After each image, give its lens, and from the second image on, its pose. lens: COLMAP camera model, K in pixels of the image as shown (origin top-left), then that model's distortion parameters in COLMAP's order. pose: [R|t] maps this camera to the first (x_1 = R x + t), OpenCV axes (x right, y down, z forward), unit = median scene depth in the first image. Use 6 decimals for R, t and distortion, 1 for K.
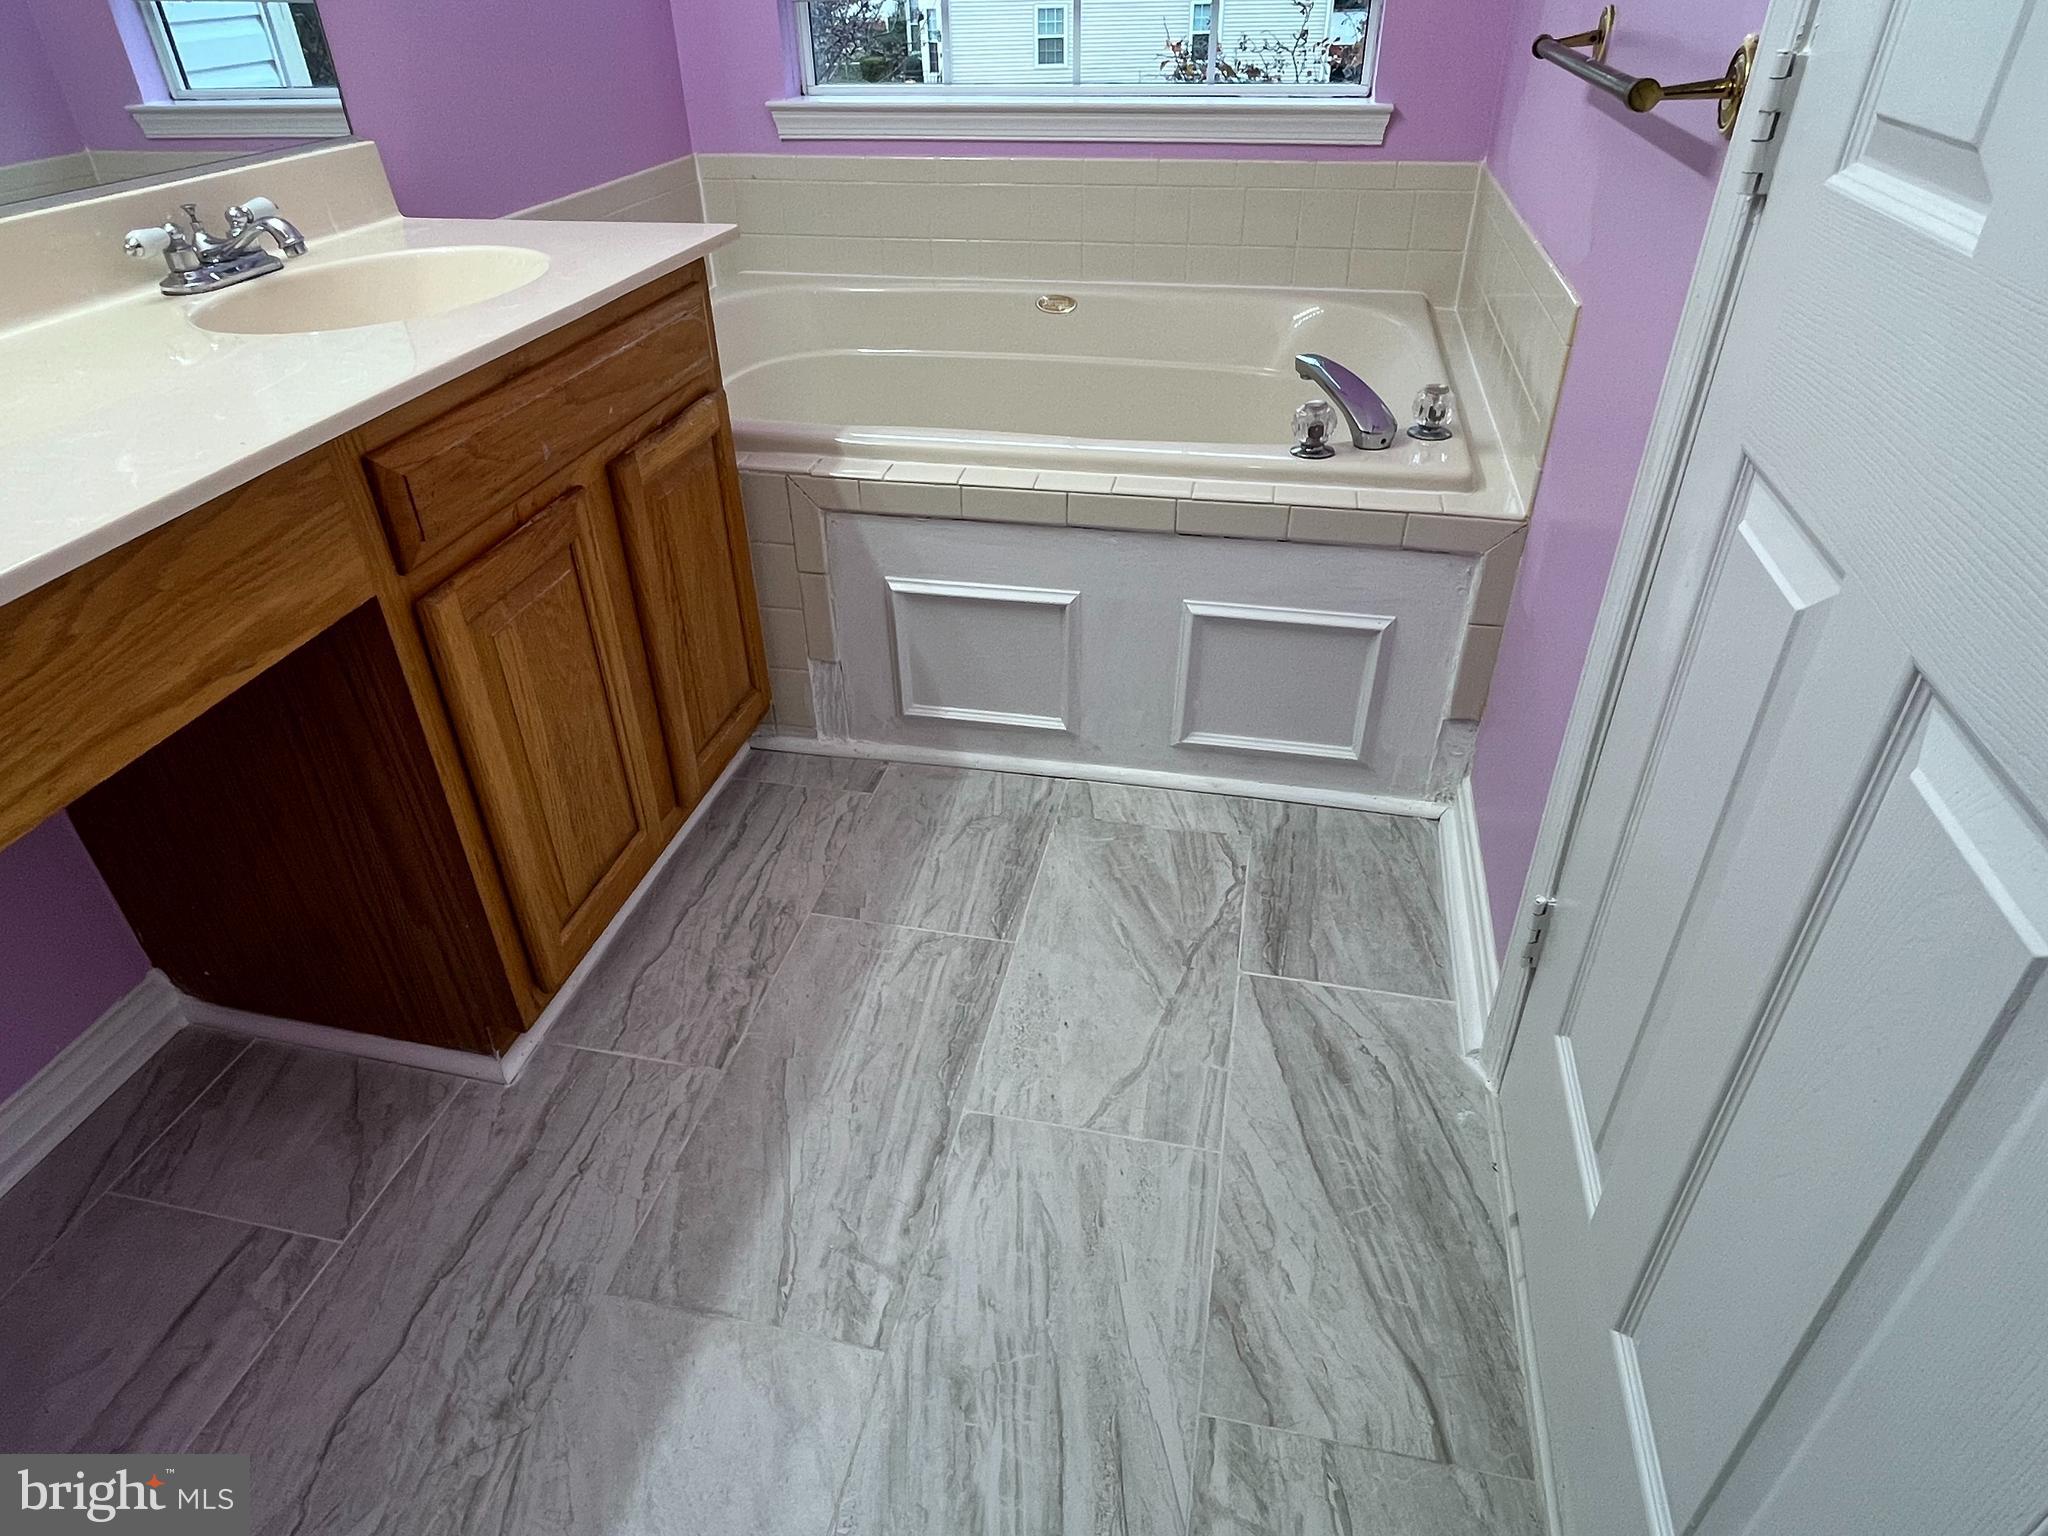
lens RADIAL K [[1213.7, 0, 1011.8], [0, 1213.7, 768.6], [0, 0, 1]] dist [0.001361, -0.002961]
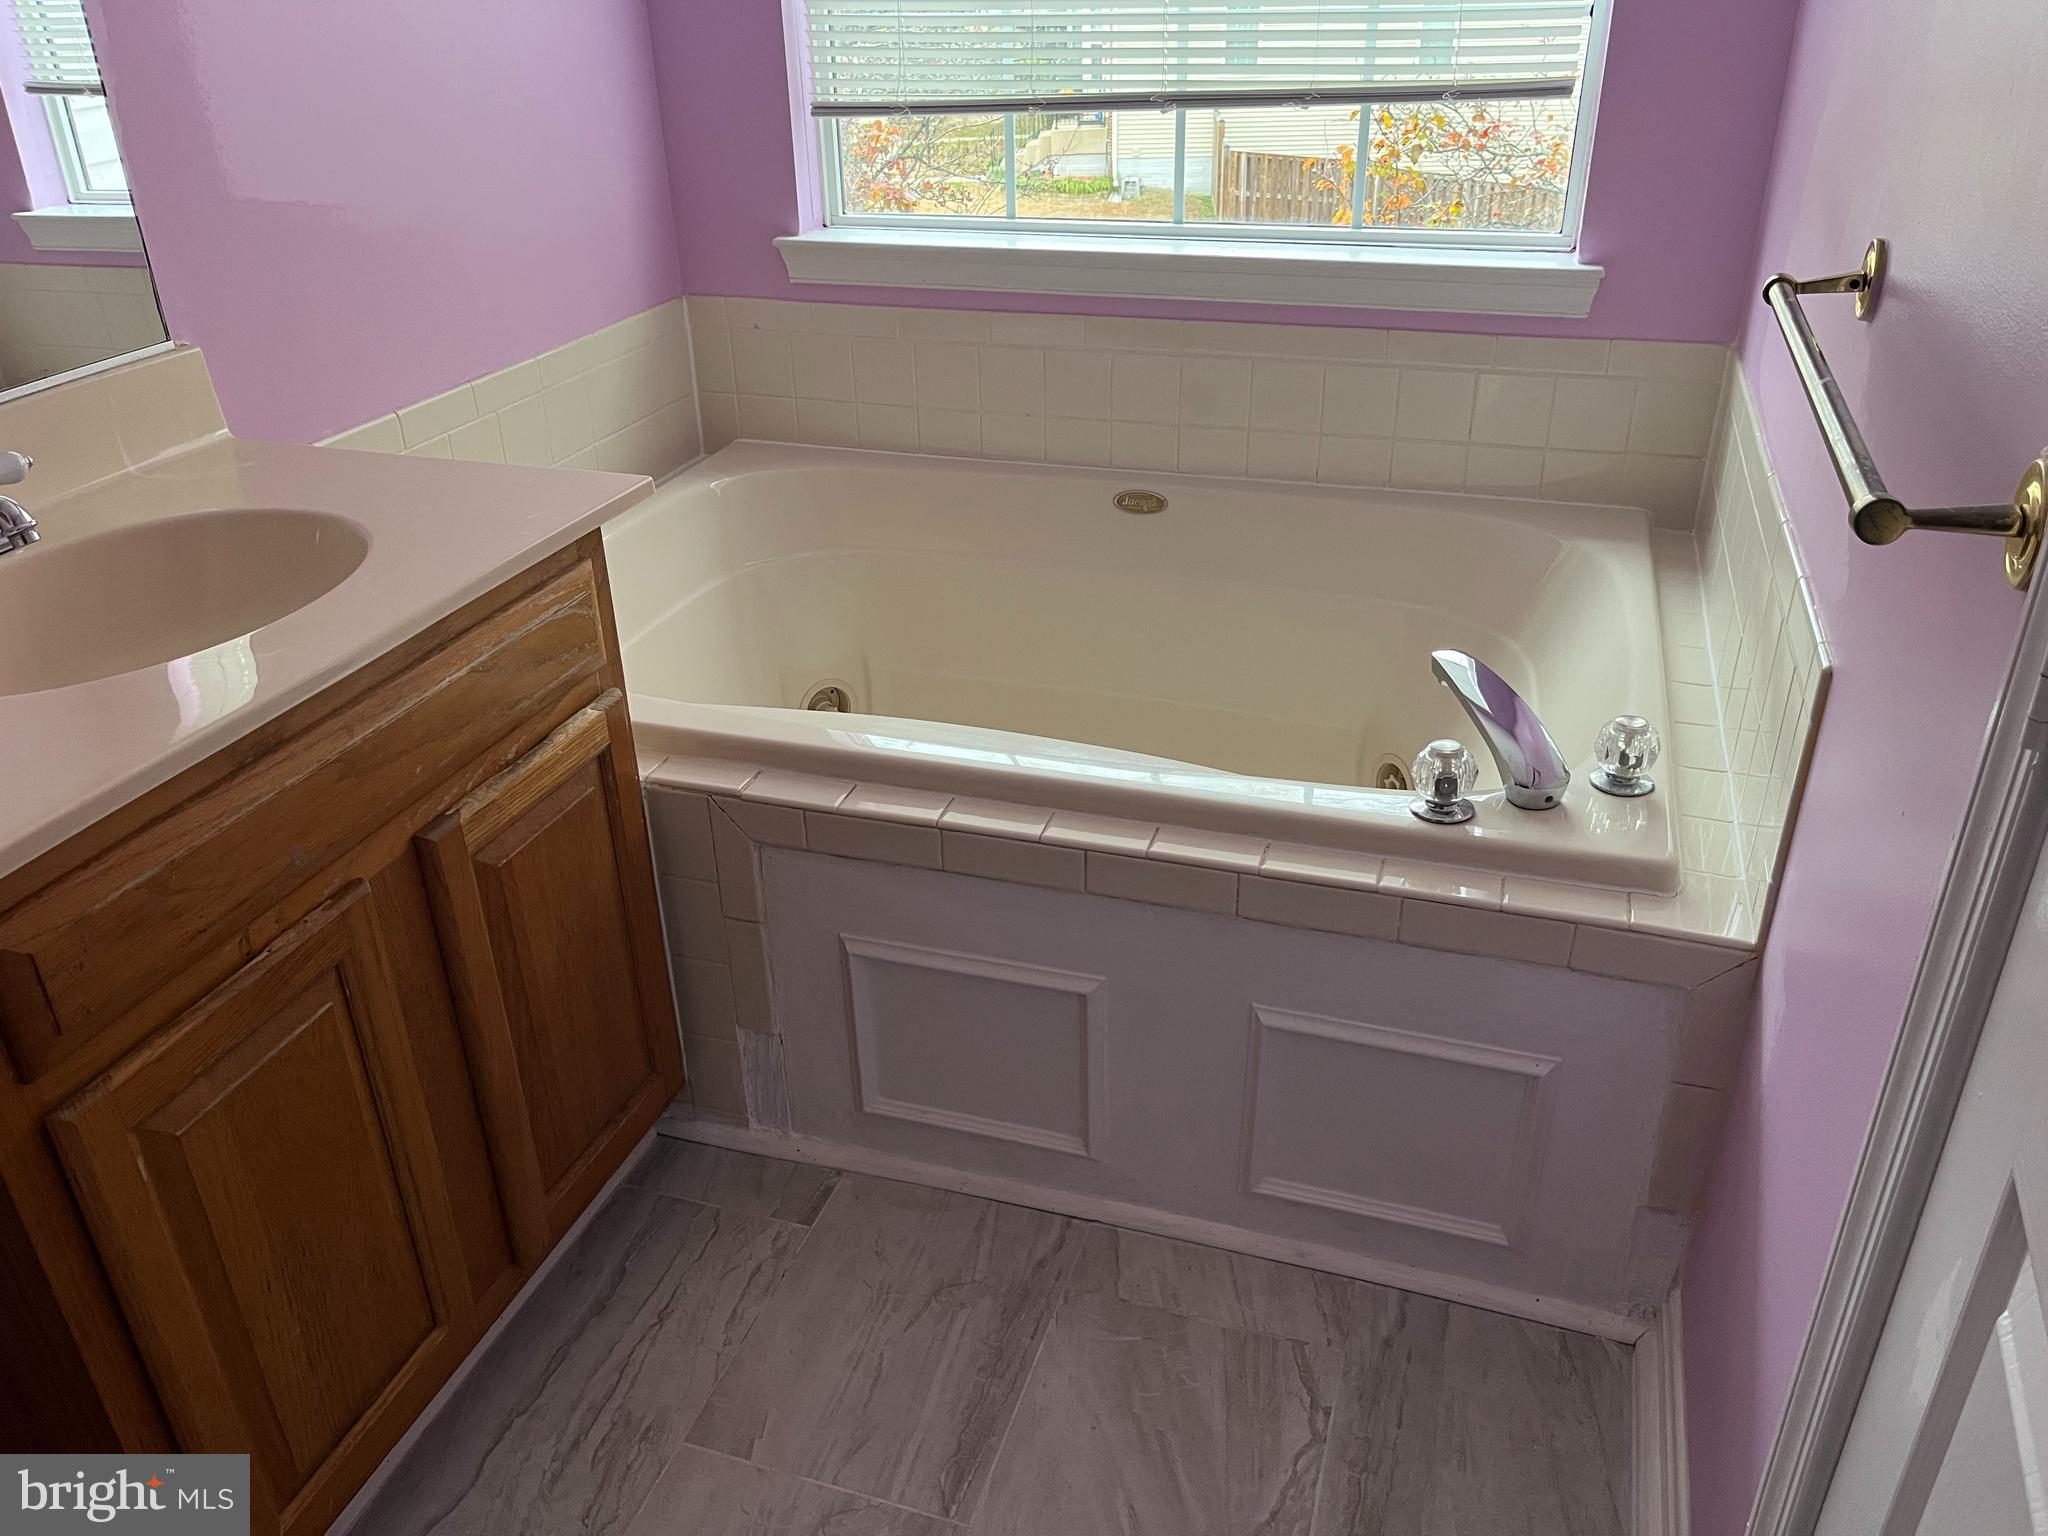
lens RADIAL K [[1551.8, 0, 1019.7], [0, 1551.8, 772.3], [0, 0, 1]] dist [0.040657, -0.040459]
pose [[0.994617, 0.045719, -0.092988, 0.089396], [-0.054729, 0.993800, -0.096777, -0.183499], [0.087987, 0.101346, 0.990953, 0.096542]]
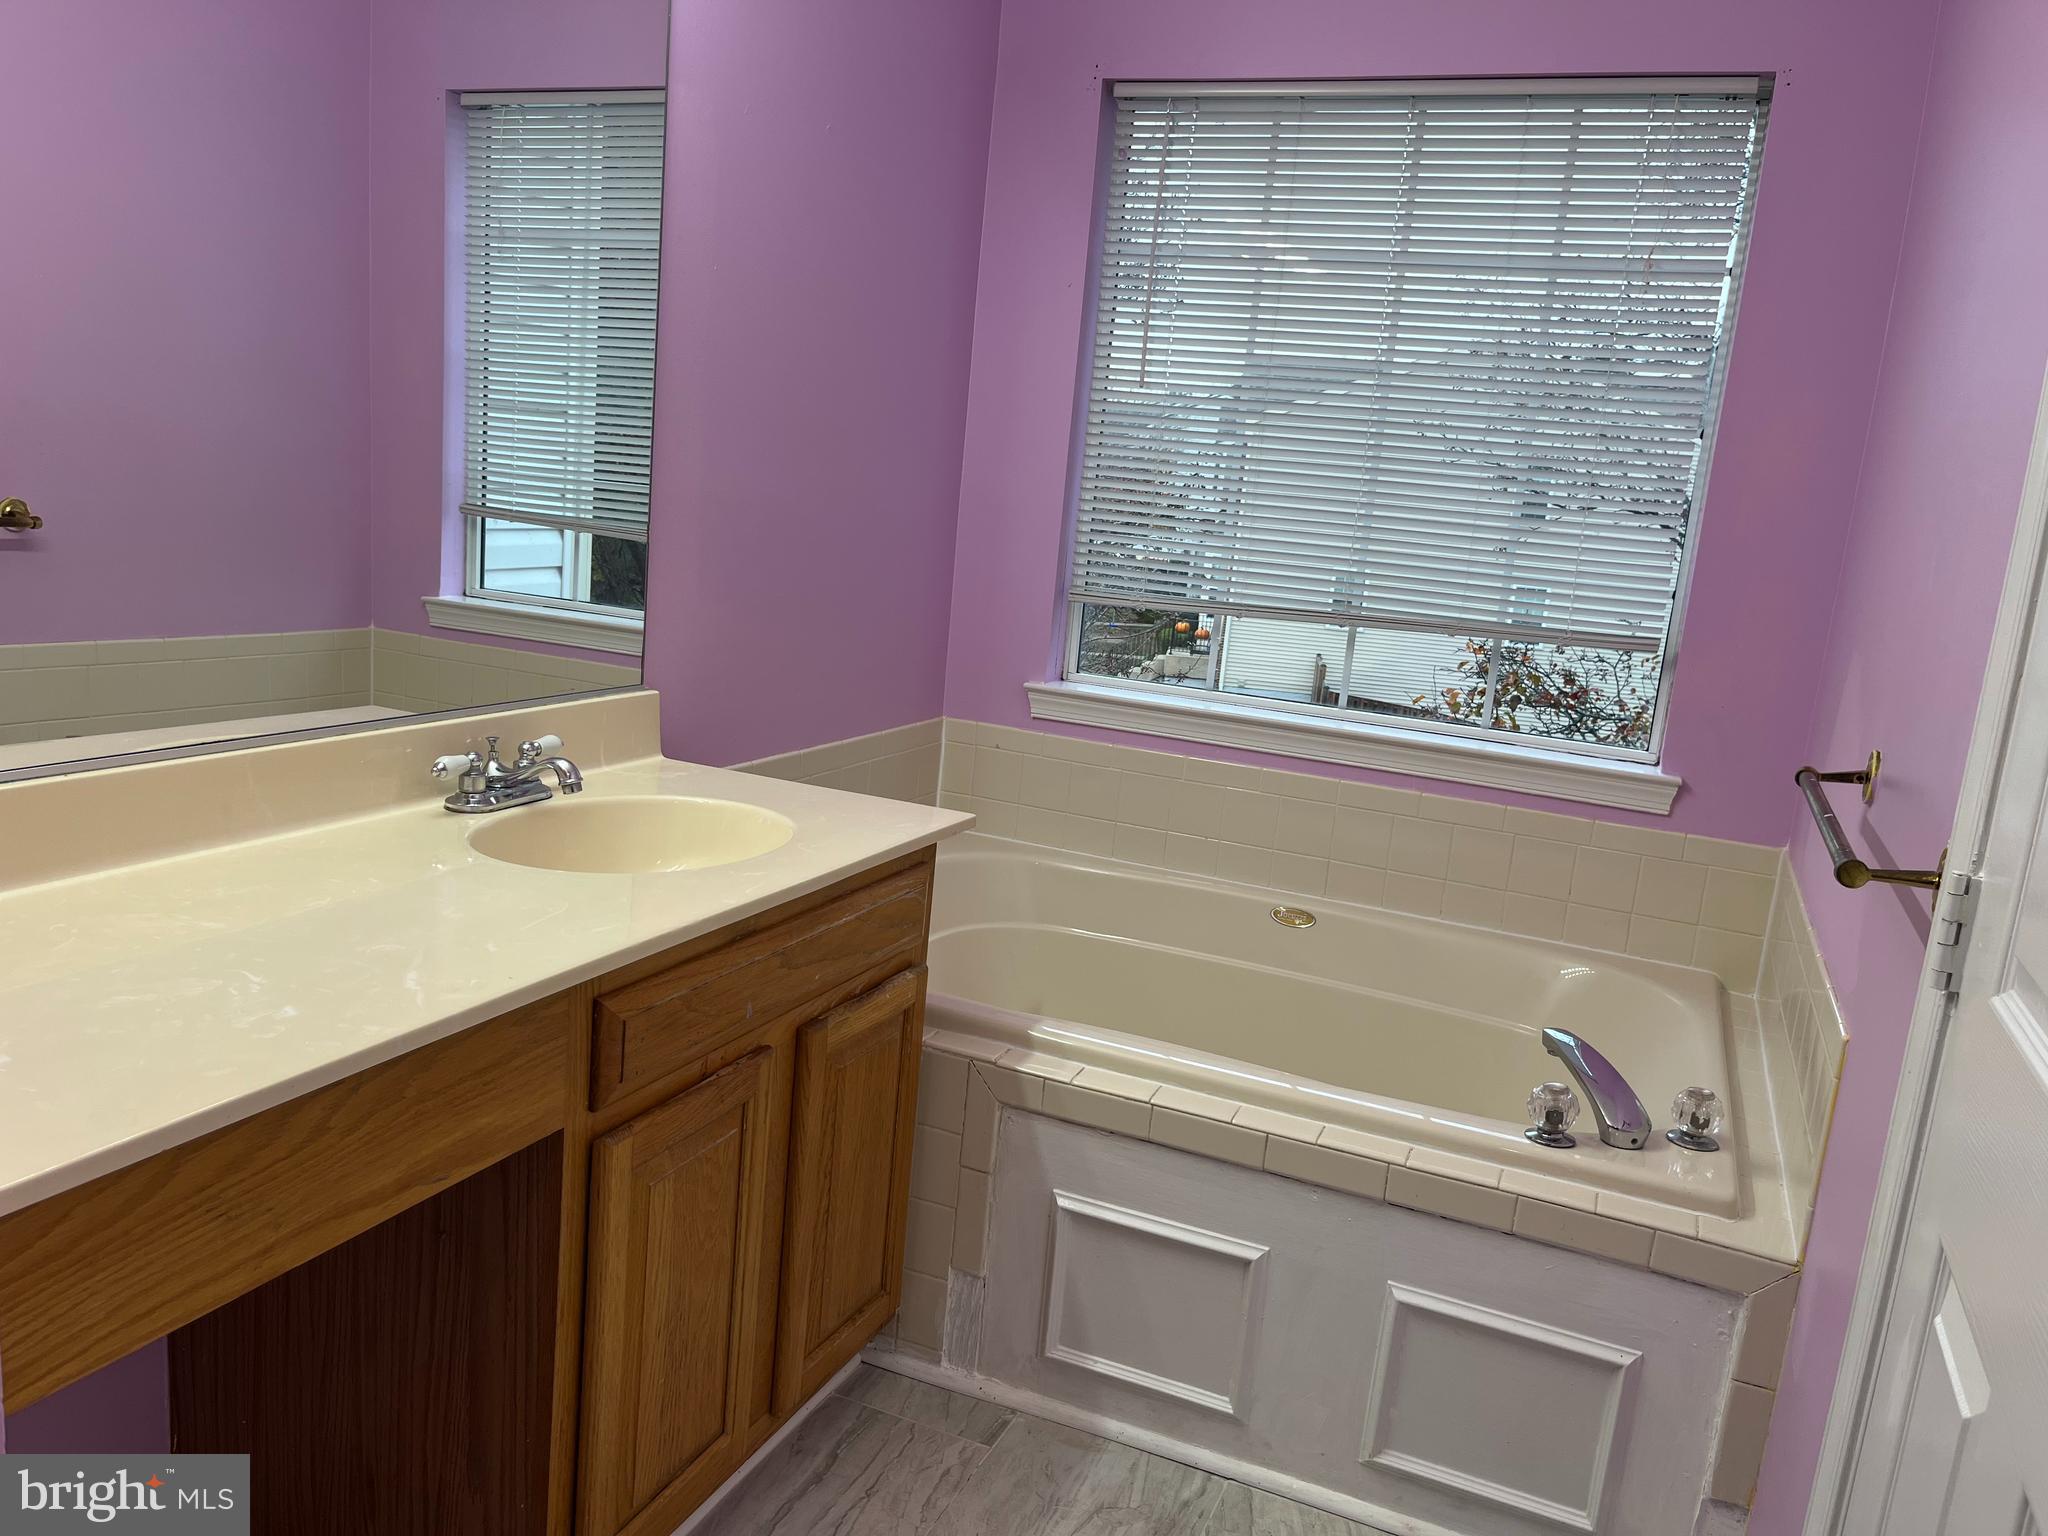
lens RADIAL K [[1551.8, 0, 1027.6], [0, 1551.8, 781.9], [0, 0, 1]] dist [0.040657, -0.040459]
pose [[0.977380, 0.141294, -0.157366, 0.016095], [-0.192207, 0.903856, -0.382231, 0.013590], [0.088229, 0.403832, 0.910569, -0.180918]]
